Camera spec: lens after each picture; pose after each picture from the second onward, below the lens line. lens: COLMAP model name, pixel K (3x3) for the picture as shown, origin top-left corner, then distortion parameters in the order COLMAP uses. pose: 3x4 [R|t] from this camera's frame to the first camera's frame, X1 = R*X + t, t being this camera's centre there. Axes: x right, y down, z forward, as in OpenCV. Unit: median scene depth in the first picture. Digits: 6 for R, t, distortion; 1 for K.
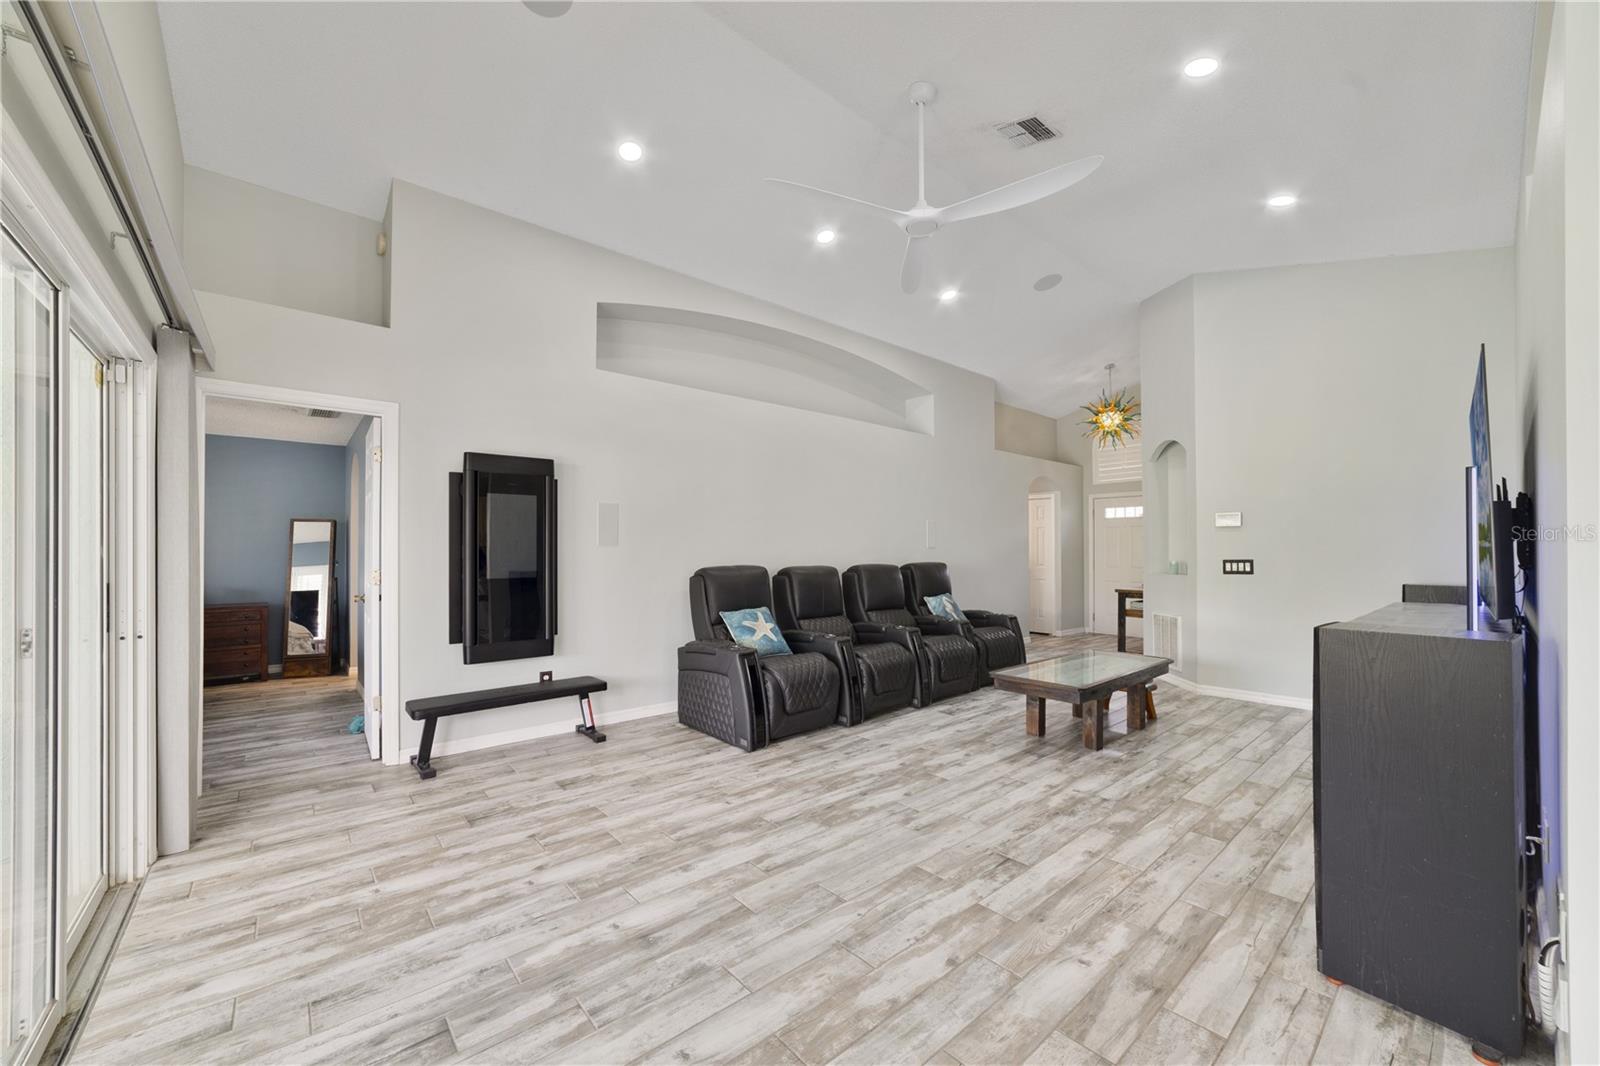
lens RADIAL K [[612.6, 0, 803.9], [0, 612.6, 549.5], [0, 0, 1]] dist [-0.015367, 0.000155]
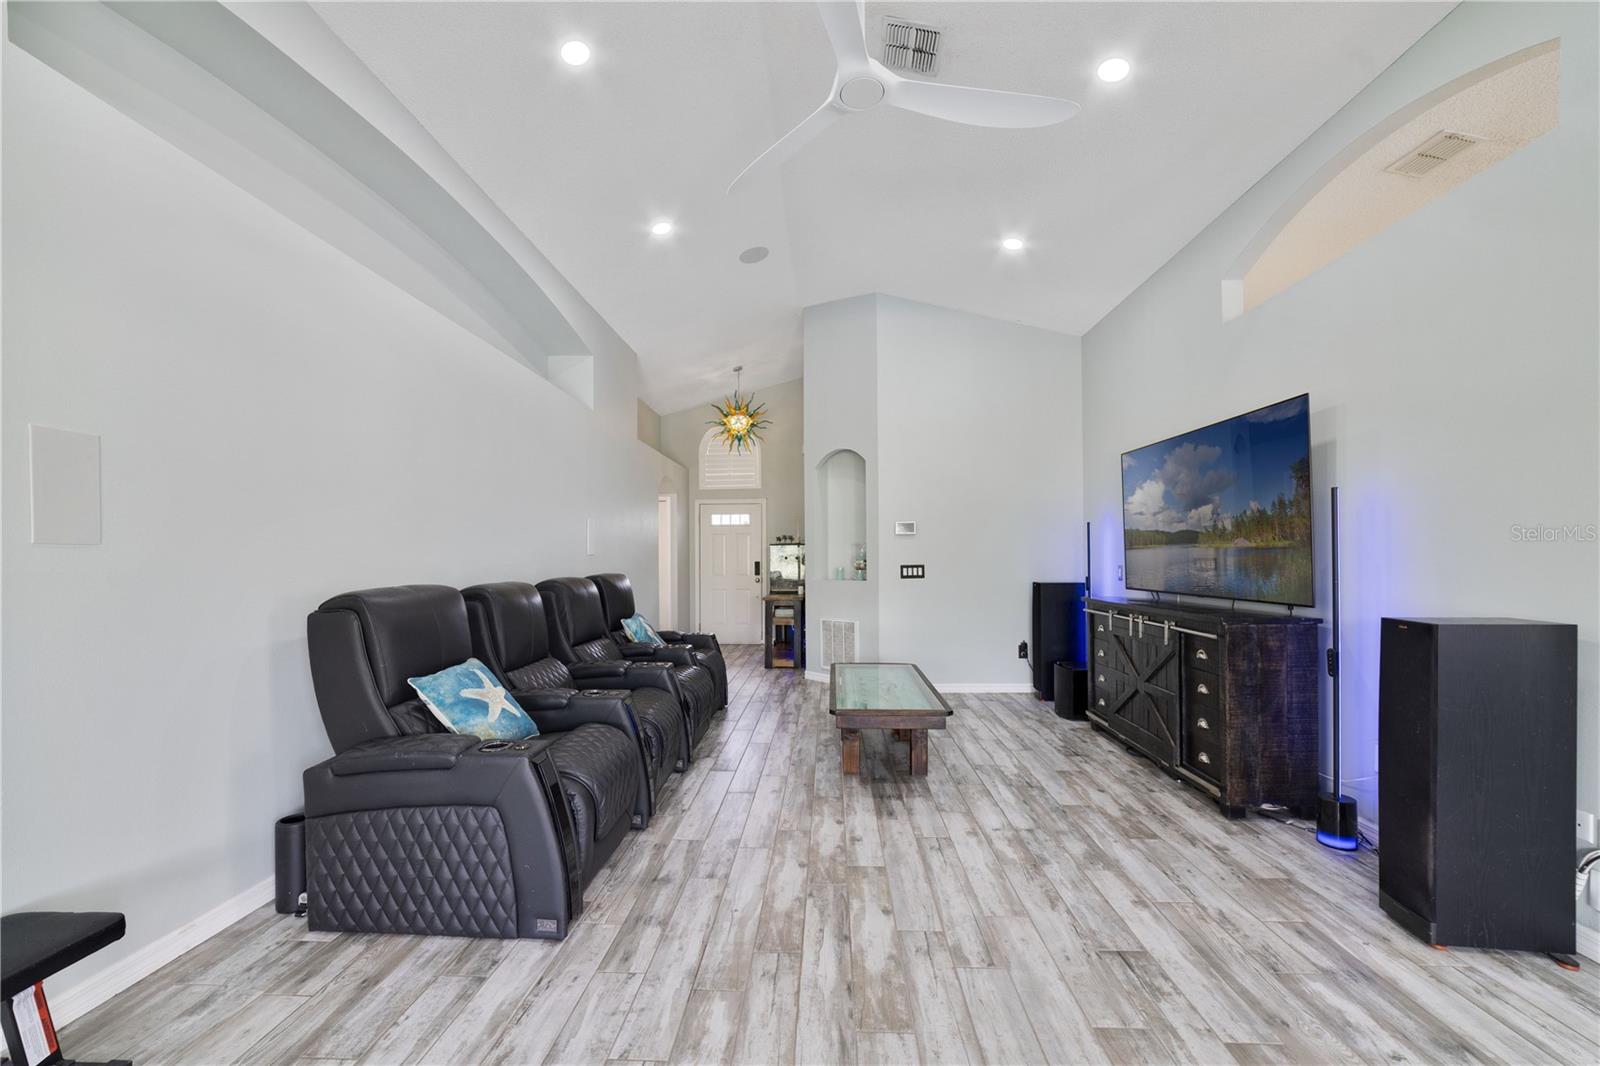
lens RADIAL K [[635.8, 0, 798.1], [0, 635.8, 558.2], [0, 0, 1]] dist [-0.011970, 0.001098]
pose [[0.696795, -0.003287, 0.717263, -0.326306], [0.004276, 0.999991, 0.000429, 0.004548], [-0.717258, 0.002768, 0.696802, 0.463866]]
